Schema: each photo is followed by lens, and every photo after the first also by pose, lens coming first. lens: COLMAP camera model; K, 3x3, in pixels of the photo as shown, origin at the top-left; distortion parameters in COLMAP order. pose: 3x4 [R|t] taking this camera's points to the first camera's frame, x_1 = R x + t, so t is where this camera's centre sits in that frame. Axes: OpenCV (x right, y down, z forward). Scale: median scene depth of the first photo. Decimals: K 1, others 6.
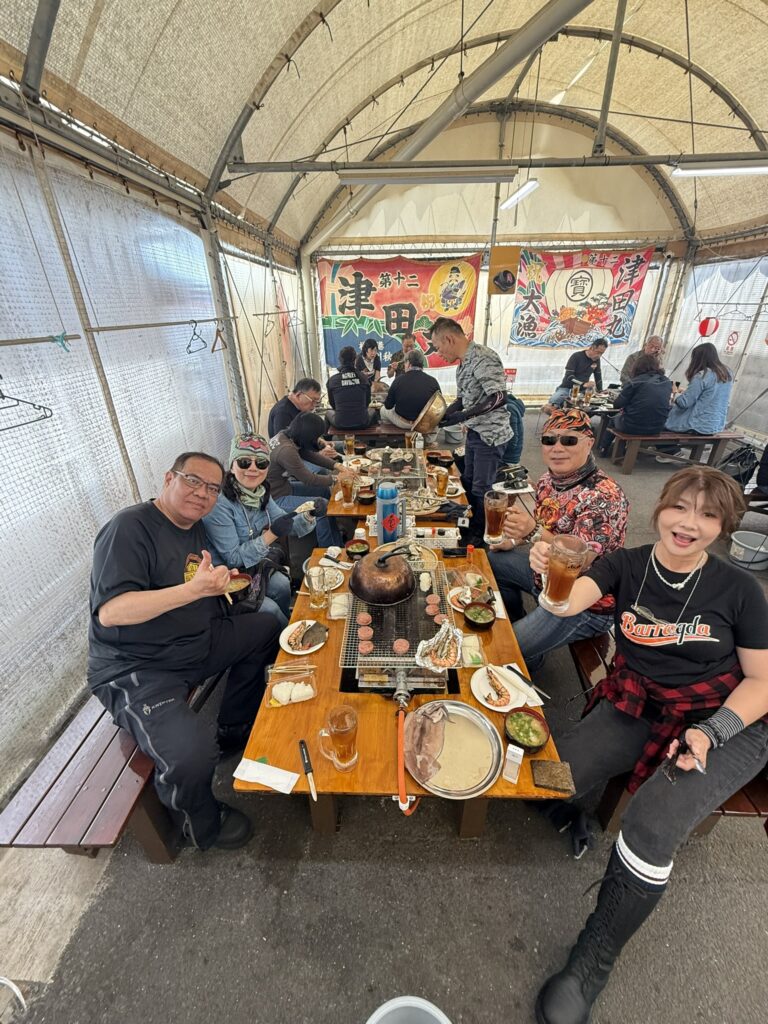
lens RADIAL K [[412.9, 0, 384.6], [0, 412.9, 515.3], [0, 0, 1]] dist [0.000115, 0.000022]
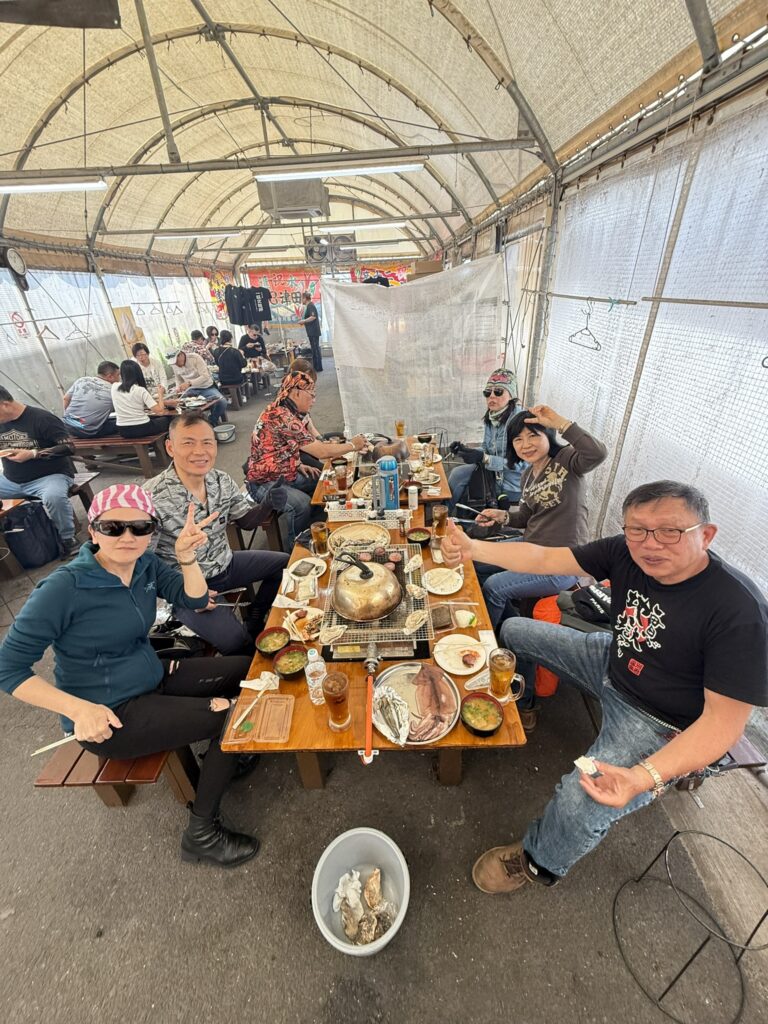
lens RADIAL K [[412.9, 0, 384.4], [0, 412.9, 512.1], [0, 0, 1]] dist [0.000115, 0.000022]
pose [[-0.998522, 0.054114, 0.005058, 0.006214], [0.034783, 0.564760, 0.824522, -0.973953], [0.041762, 0.823479, -0.565807, 1.894031]]
